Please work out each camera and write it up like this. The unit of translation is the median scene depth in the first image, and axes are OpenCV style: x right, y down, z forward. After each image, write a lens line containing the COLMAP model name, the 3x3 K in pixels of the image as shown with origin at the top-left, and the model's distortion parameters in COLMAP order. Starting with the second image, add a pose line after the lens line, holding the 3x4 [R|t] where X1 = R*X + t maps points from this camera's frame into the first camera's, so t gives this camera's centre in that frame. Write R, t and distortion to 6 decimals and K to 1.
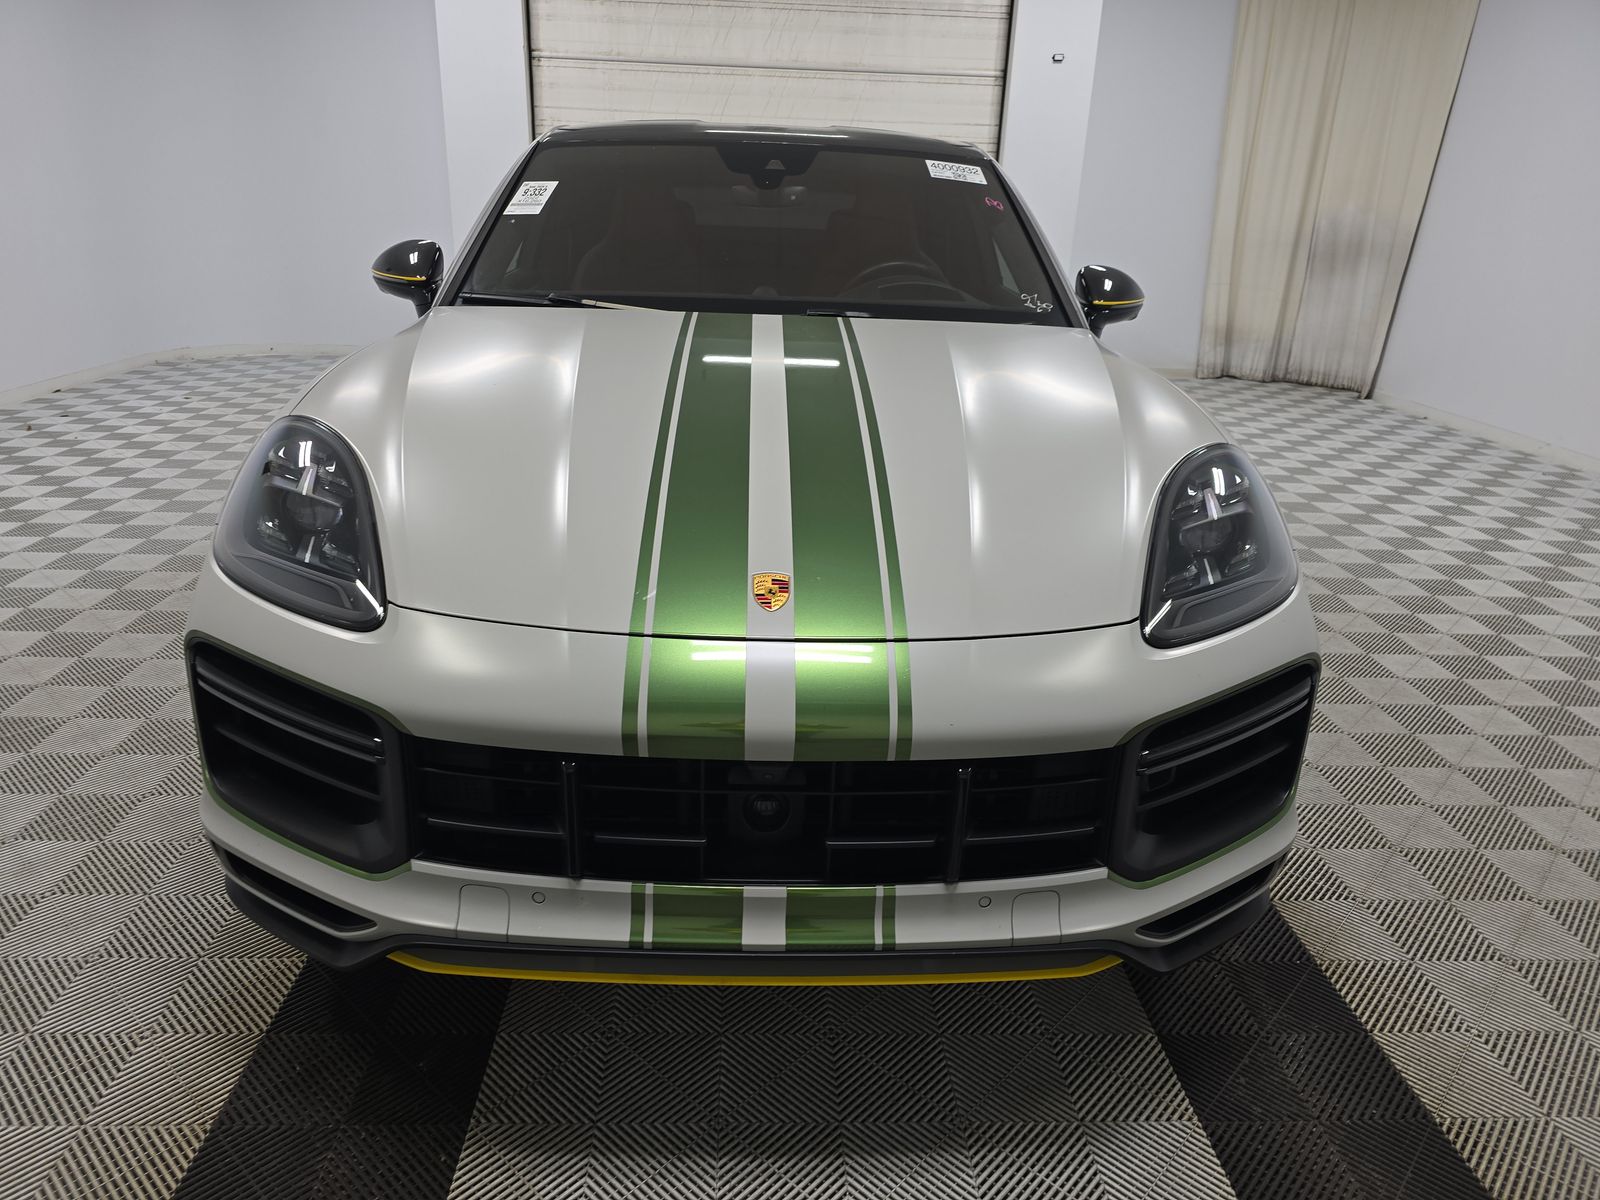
lens RADIAL K [[1095.9, 0, 800.0], [0, 1095.9, 600.0], [0, 0, 1]] dist [0.006308, 0.005414]
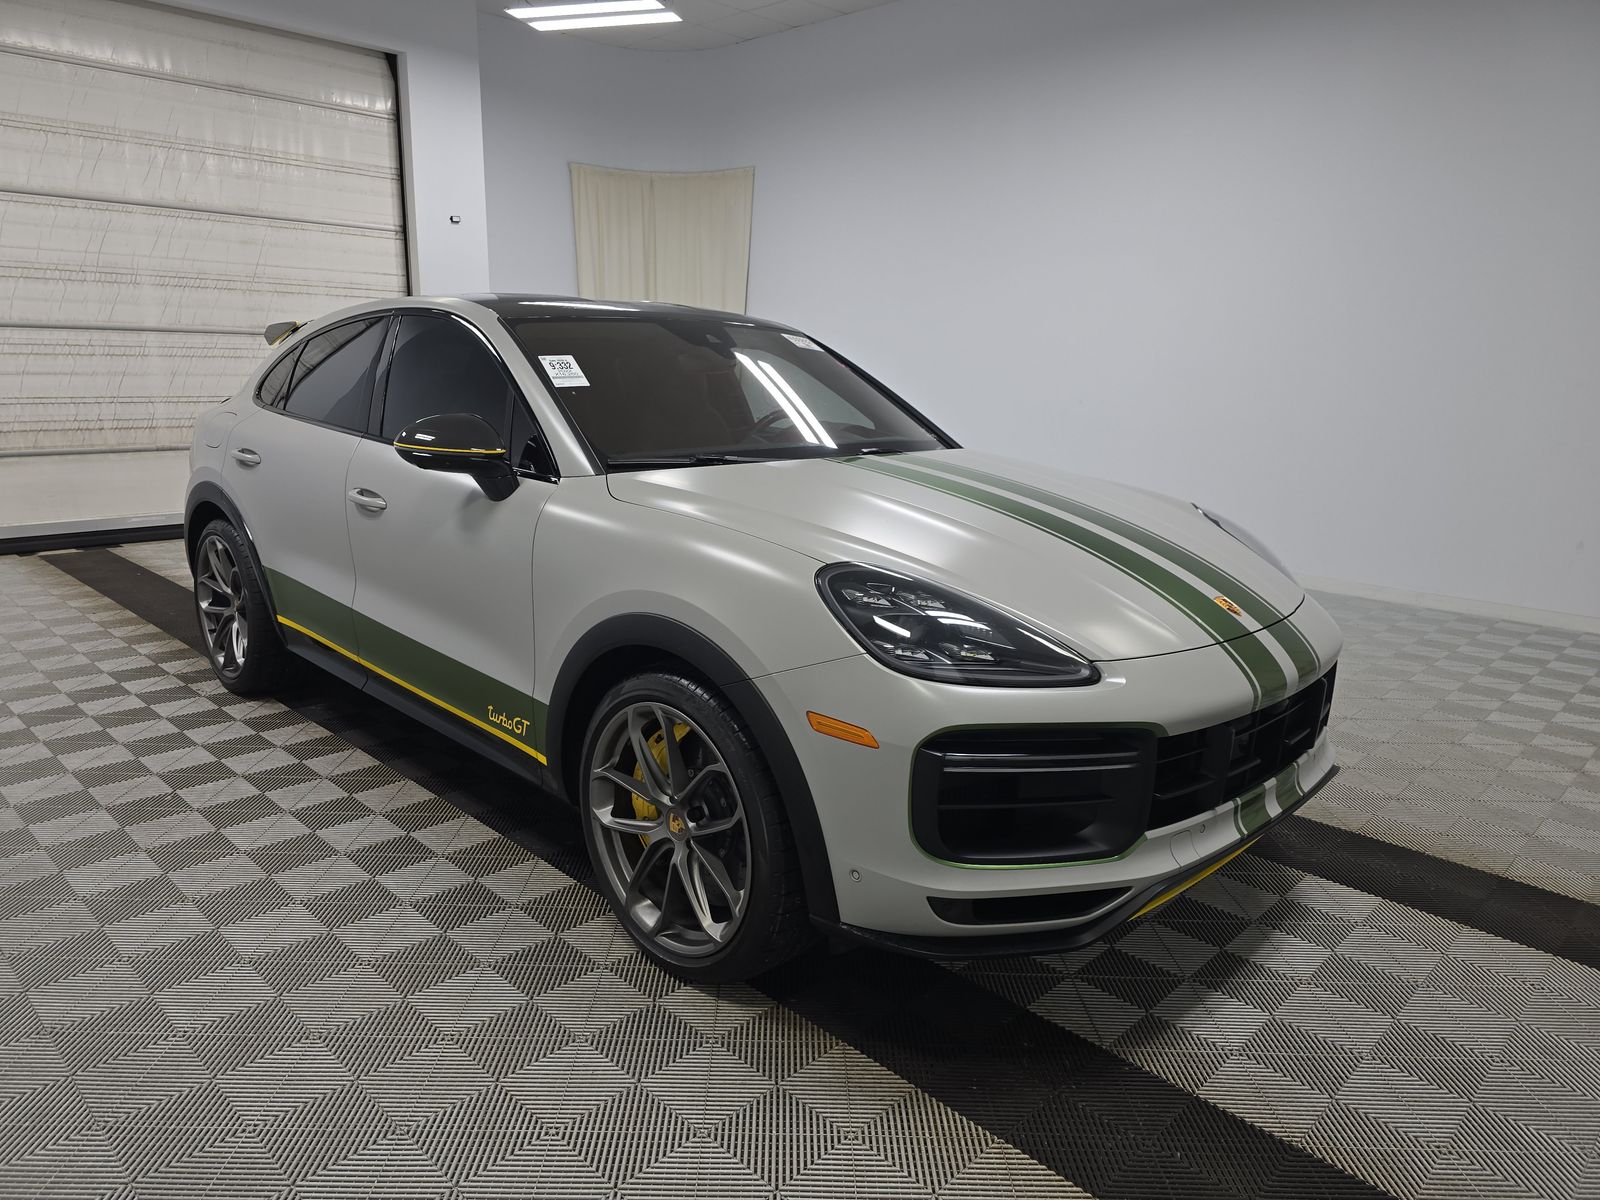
lens RADIAL K [[1079.6, 0, 800.0], [0, 1079.6, 600.0], [0, 0, 1]] dist [-0.006935, 0.005602]
pose [[0.737317, -0.159270, 0.656503, -0.274140], [0.225986, 0.973973, -0.017514, -0.024759], [-0.636627, 0.161274, 0.754120, 0.027328]]
